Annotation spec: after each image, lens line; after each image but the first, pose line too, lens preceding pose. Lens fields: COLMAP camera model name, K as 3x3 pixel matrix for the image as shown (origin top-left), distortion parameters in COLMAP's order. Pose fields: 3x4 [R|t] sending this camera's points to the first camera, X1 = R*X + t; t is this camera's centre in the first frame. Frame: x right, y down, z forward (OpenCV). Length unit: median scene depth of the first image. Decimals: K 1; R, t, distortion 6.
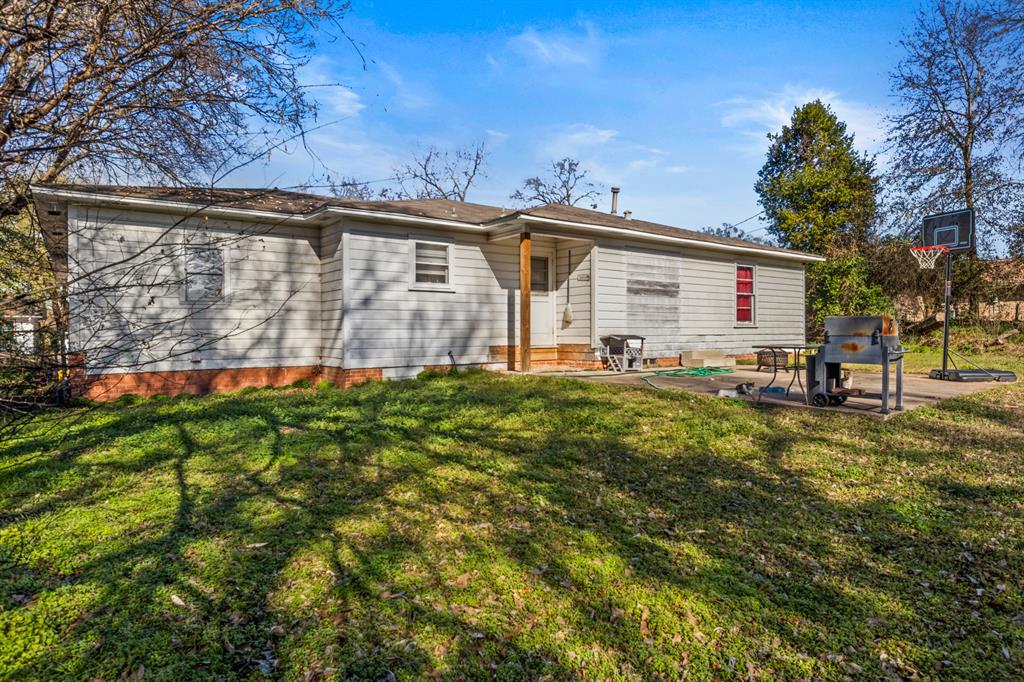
lens RADIAL K [[585.8, 0, 514.4], [0, 585.8, 337.9], [0, 0, 1]] dist [-0.016492, -0.000345]
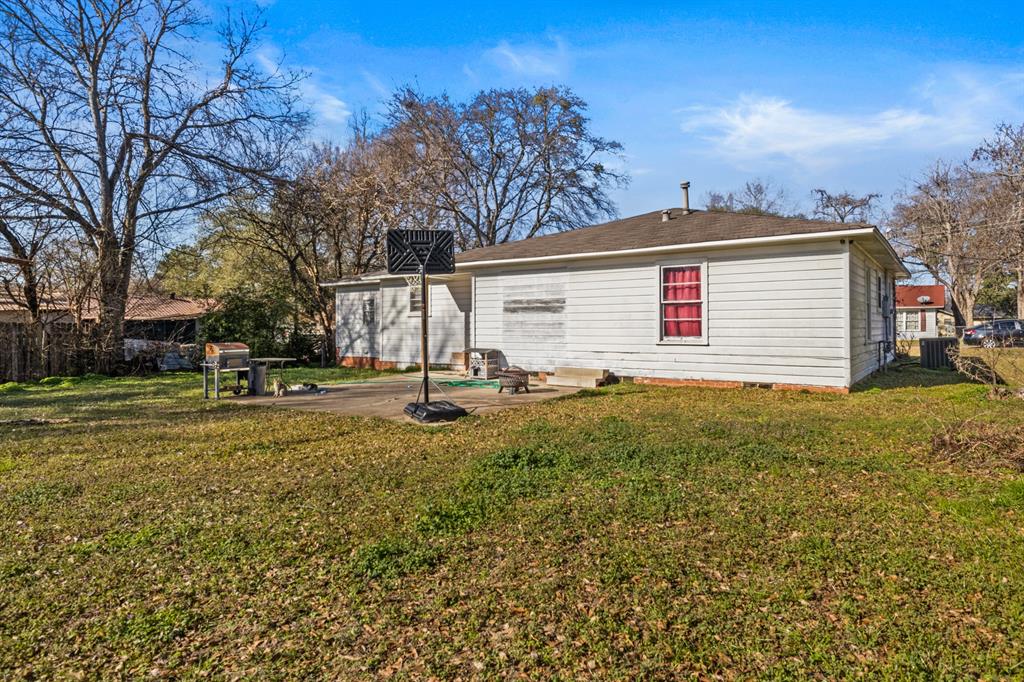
lens RADIAL K [[585.8, 0, 512.1], [0, 585.8, 333.9], [0, 0, 1]] dist [-0.016492, -0.000345]
pose [[0.299081, 0.015520, -0.954101, 1.317044], [-0.012080, 0.999849, 0.012478, -0.048881], [0.954151, 0.007793, 0.299224, 0.678332]]
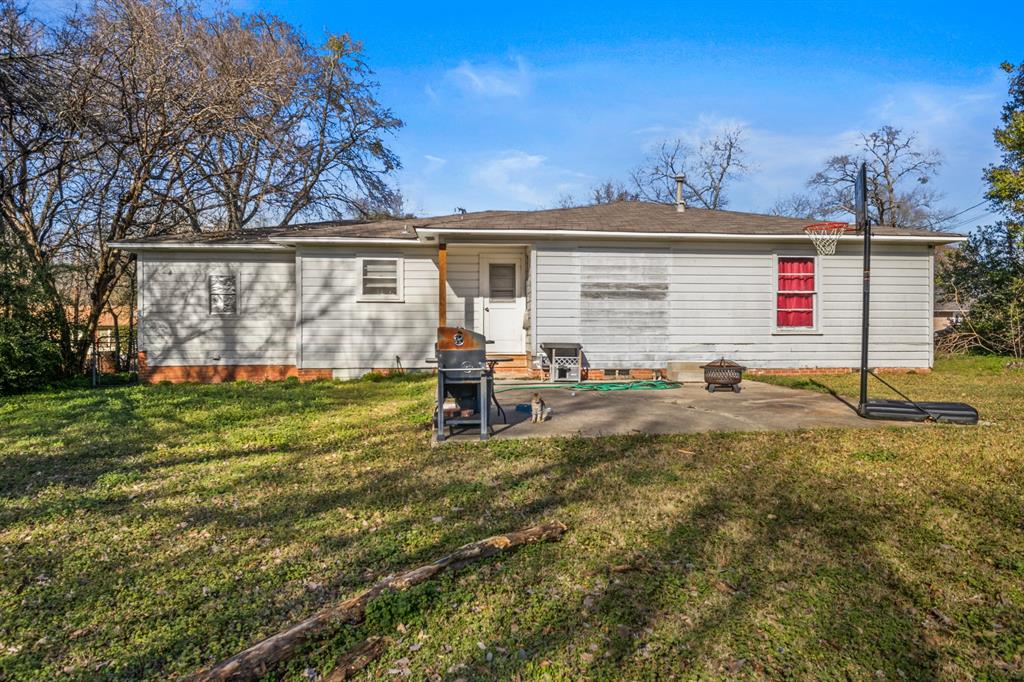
lens RADIAL K [[585.8, 0, 507.1], [0, 585.8, 344.2], [0, 0, 1]] dist [-0.016492, -0.000345]
pose [[0.847941, 0.014515, -0.529892, 0.592193], [-0.010914, 0.999891, 0.009924, -0.010593], [0.529978, -0.002632, 0.848007, 0.152855]]
